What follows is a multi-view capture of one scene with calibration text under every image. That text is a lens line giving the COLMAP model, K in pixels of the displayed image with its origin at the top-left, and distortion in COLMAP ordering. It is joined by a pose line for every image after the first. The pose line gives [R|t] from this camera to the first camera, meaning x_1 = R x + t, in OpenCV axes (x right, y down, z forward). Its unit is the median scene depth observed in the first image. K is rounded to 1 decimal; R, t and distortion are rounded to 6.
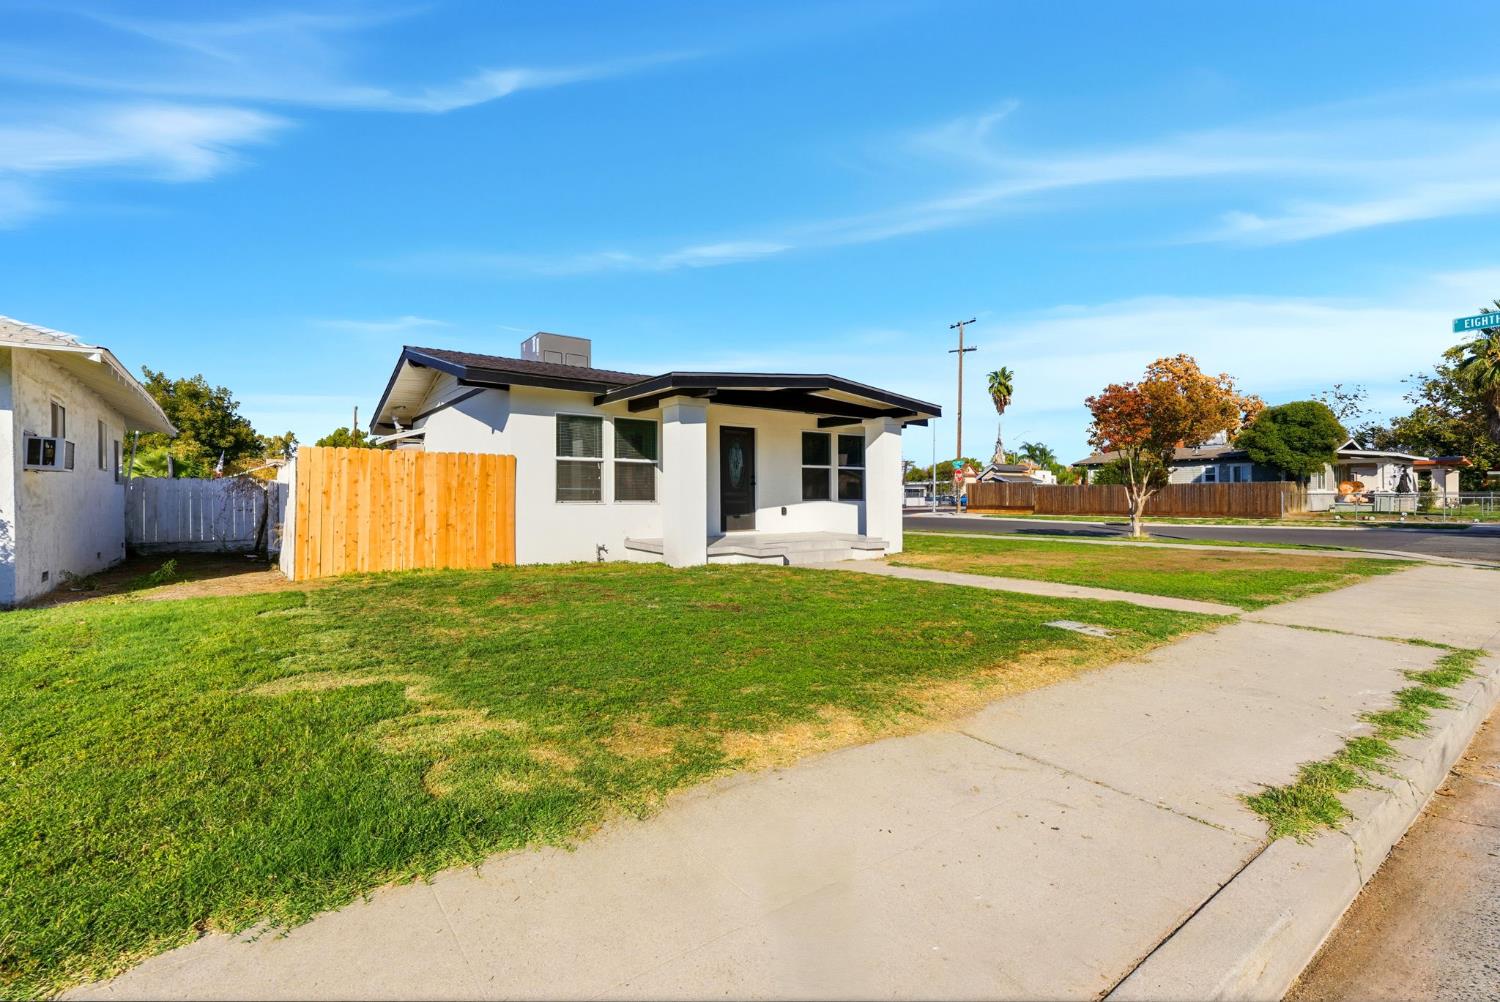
lens RADIAL K [[682.3, 0, 751.8], [0, 682.3, 498.6], [0, 0, 1]] dist [-0.004238, 0.002022]
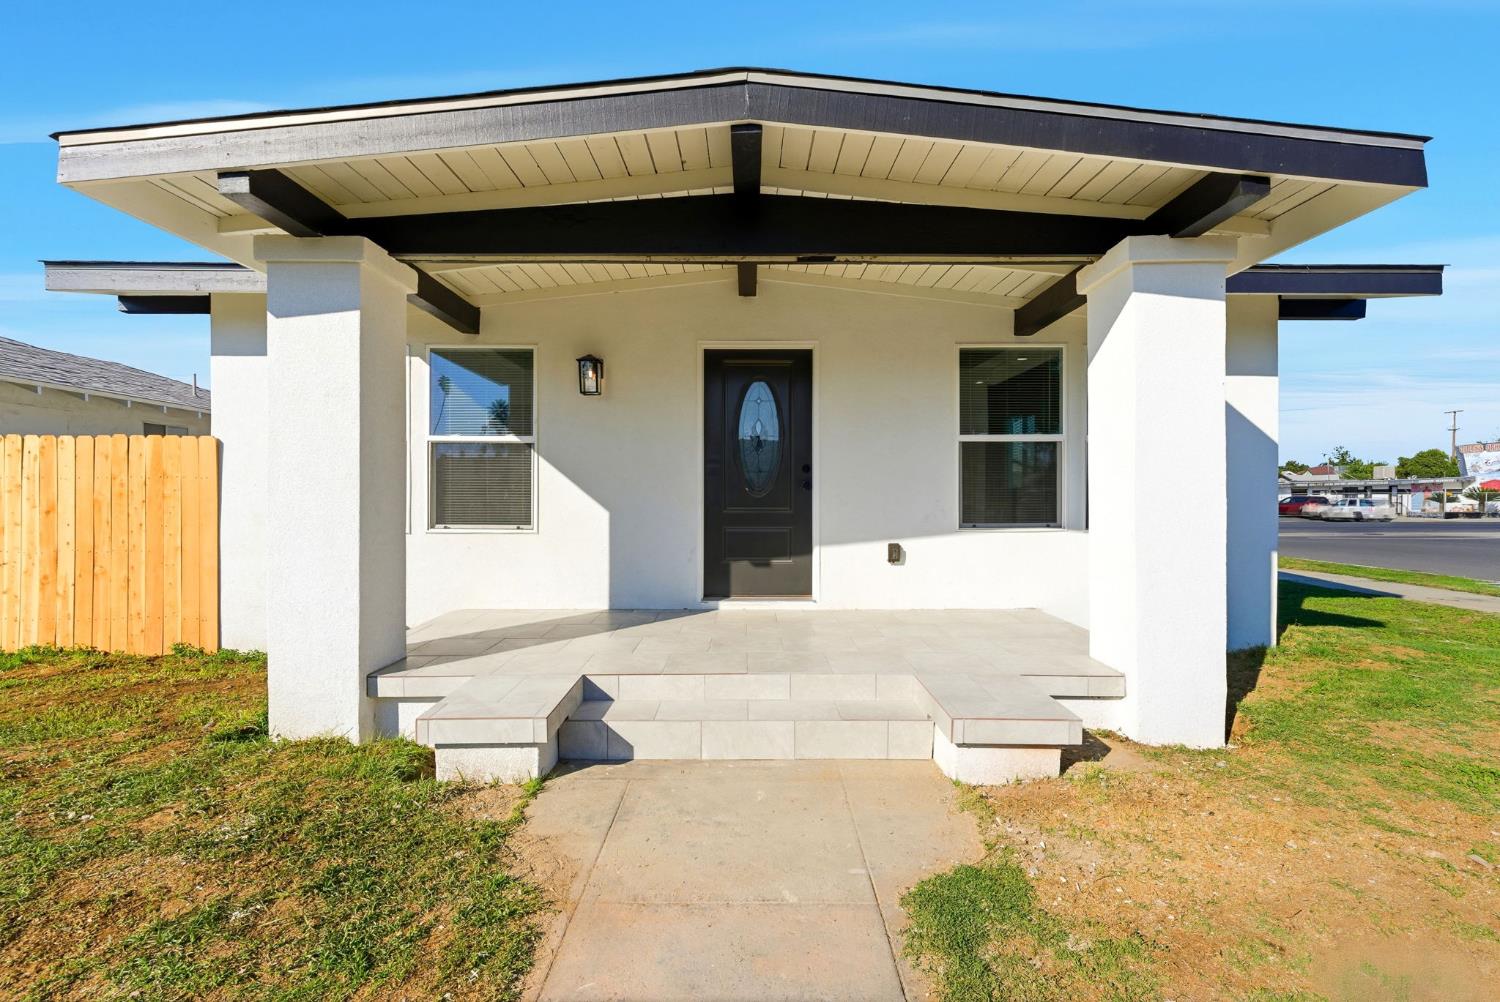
lens RADIAL K [[682.3, 0, 747.5], [0, 682.3, 492.7], [0, 0, 1]] dist [-0.004238, 0.002022]
pose [[0.798890, 0.000840, -0.601477, 0.221312], [-0.001176, 0.999999, -0.000164, -0.016757], [0.601476, 0.000838, 0.798890, 0.651913]]
